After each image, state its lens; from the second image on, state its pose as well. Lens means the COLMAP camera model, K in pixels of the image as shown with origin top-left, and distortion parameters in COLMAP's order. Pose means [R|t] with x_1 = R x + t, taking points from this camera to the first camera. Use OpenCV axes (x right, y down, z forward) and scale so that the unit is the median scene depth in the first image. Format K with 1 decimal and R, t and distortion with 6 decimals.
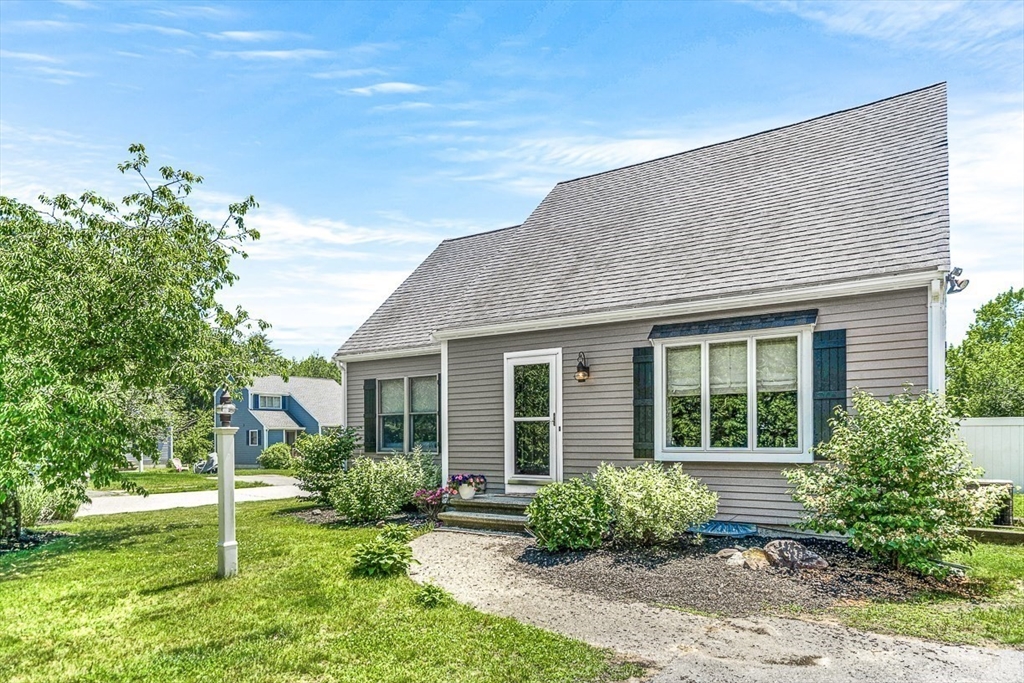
lens RADIAL K [[640.1, 0, 513.3], [0, 640.1, 423.4], [0, 0, 1]] dist [0.025936, -0.000146]
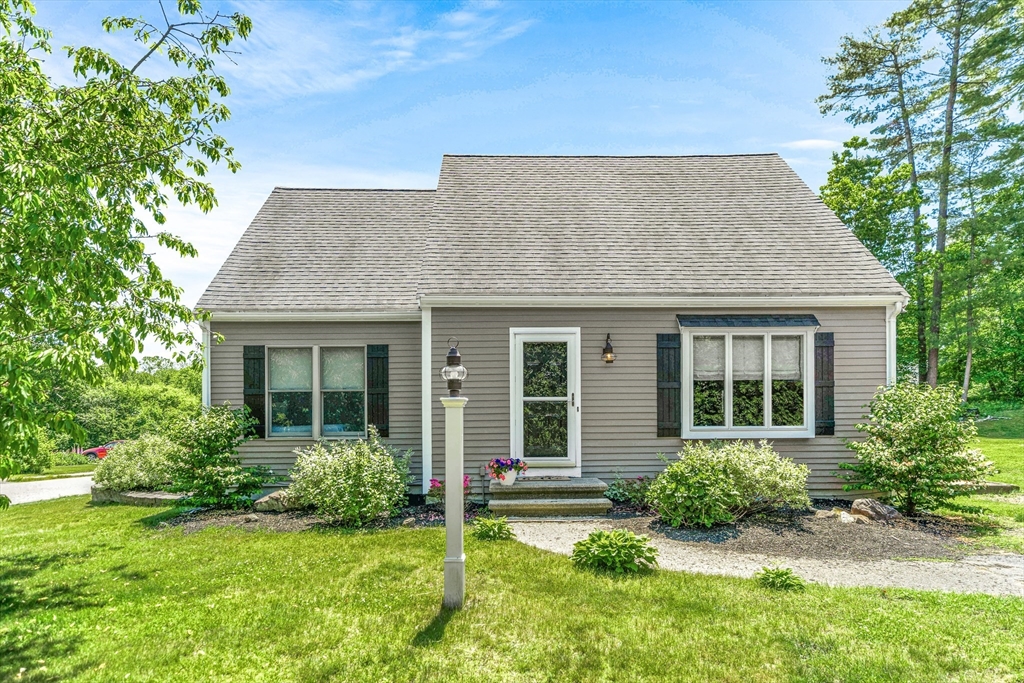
lens RADIAL K [[621.3, 0, 511.2], [0, 621.3, 407.9], [0, 0, 1]] dist [0.001807, 0.001058]
pose [[0.823308, 0.013834, 0.567426, -0.554333], [-0.009594, 0.999899, -0.010457, 0.017418], [-0.567513, 0.003166, 0.823358, 0.270040]]
